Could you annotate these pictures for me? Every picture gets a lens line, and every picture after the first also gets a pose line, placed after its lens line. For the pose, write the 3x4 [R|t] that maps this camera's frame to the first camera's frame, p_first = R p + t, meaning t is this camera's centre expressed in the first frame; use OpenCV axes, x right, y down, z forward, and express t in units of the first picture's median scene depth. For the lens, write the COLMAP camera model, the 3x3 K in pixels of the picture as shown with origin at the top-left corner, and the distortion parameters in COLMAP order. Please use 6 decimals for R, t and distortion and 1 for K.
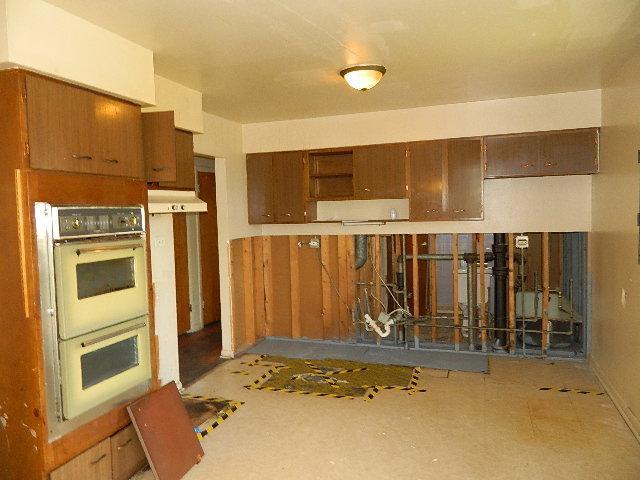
lens RADIAL K [[471.0, 0, 319.6], [0, 471.0, 237.5], [0, 0, 1]] dist [-0.006677, -0.001452]
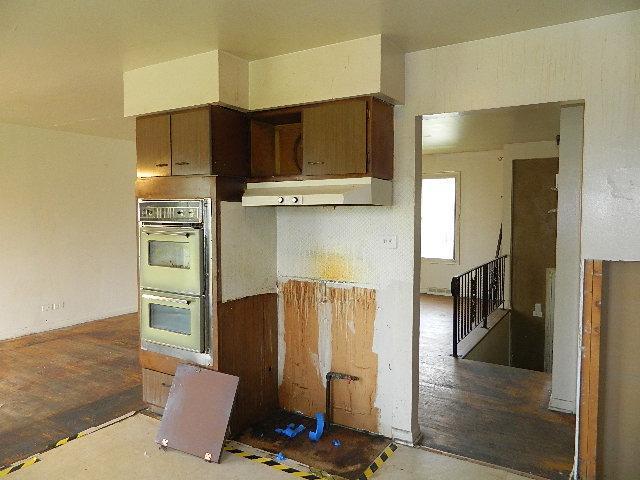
lens RADIAL K [[471.0, 0, 319.6], [0, 471.0, 237.5], [0, 0, 1]] dist [-0.006677, -0.001452]
pose [[-0.219924, 0.079804, -0.972247, 0.522215], [-0.045213, 0.994743, 0.091878, -0.074343], [0.974469, 0.064165, -0.215160, 1.209615]]
